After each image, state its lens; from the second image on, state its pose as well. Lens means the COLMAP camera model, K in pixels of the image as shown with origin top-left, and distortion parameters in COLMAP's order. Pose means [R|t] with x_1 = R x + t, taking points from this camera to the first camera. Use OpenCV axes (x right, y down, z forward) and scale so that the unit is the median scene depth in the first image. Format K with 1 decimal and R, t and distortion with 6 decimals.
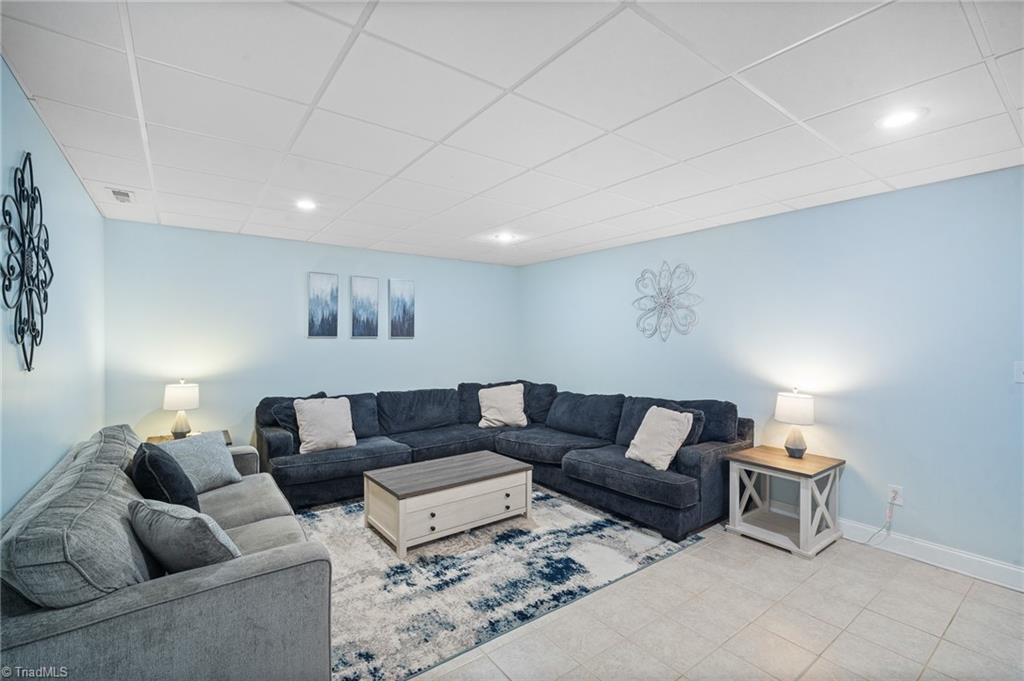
lens RADIAL K [[450.4, 0, 511.9], [0, 450.4, 345.3], [0, 0, 1]] dist [-0.017798, 0.005907]
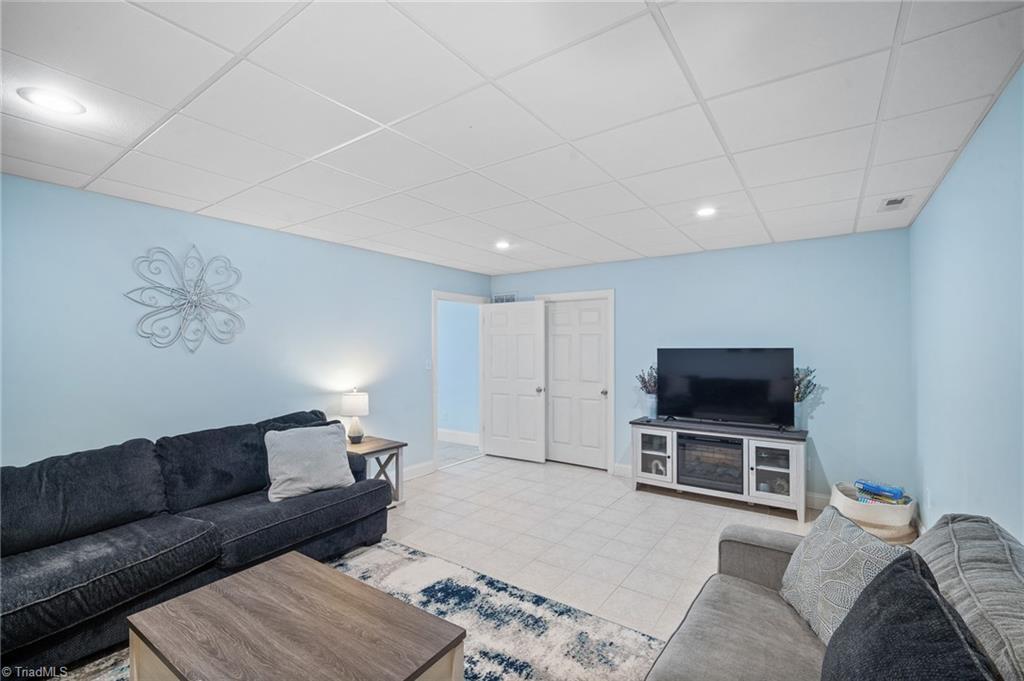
lens RADIAL K [[450.4, 0, 511.9], [0, 450.4, 345.3], [0, 0, 1]] dist [-0.017798, 0.005907]
pose [[-0.312825, 0.002975, 0.949806, -0.831231], [0.013324, 0.999910, 0.001257, -0.024015], [-0.949717, 0.013048, -0.312837, 1.155886]]
